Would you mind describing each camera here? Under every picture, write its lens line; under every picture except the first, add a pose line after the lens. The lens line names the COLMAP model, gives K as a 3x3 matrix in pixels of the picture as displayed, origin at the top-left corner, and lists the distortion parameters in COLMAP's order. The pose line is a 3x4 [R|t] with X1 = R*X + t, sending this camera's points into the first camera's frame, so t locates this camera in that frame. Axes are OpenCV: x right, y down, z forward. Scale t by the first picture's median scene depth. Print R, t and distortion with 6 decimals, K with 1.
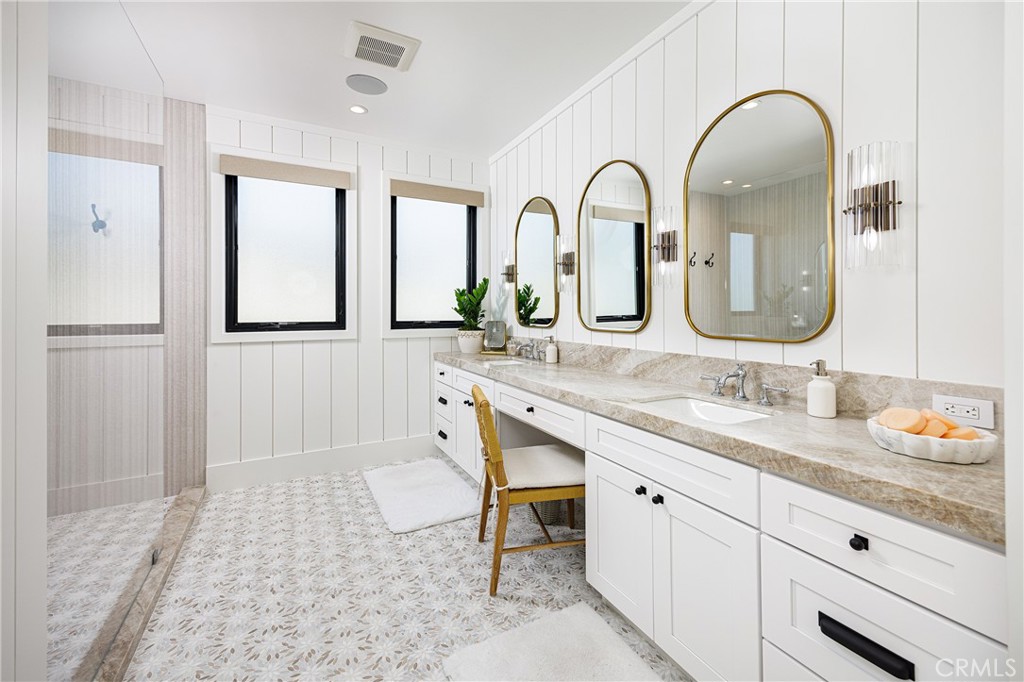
lens RADIAL K [[413.1, 0, 512.7], [0, 413.1, 310.1], [0, 0, 1]] dist [0.000268, 0.000038]
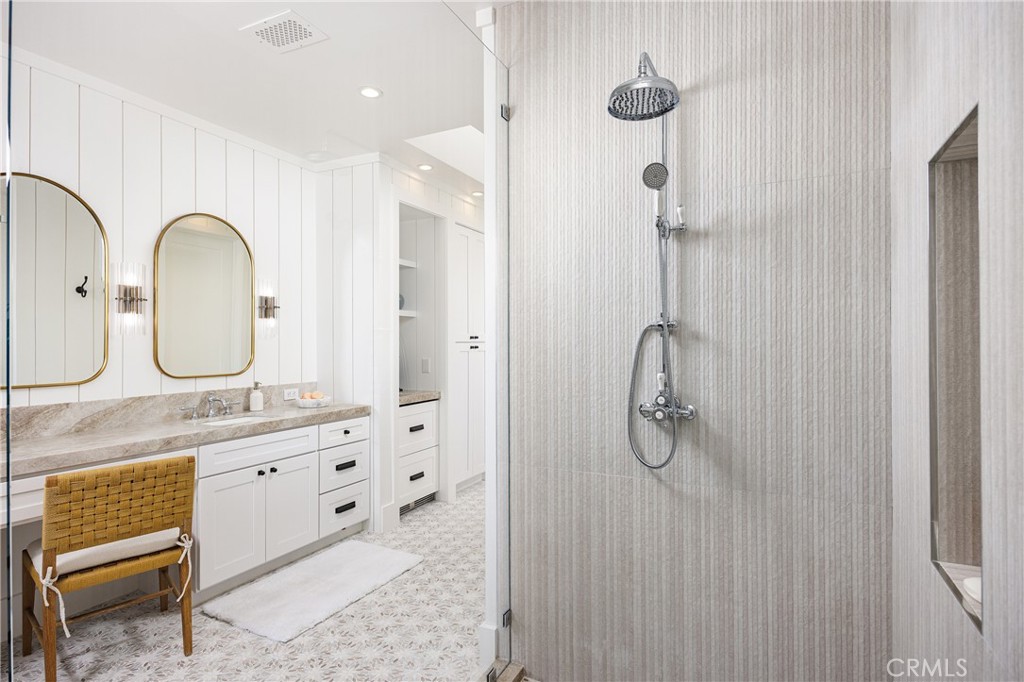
lens RADIAL K [[543.9, 0, 512.0], [0, 543.9, 341.0], [0, 0, 1]] dist [0.000016, 0.000008]
pose [[-0.557556, 0.006021, 0.830117, -1.523568], [0.002355, 0.999981, -0.005672, -0.039290], [-0.830136, -0.001208, -0.557560, 1.069868]]
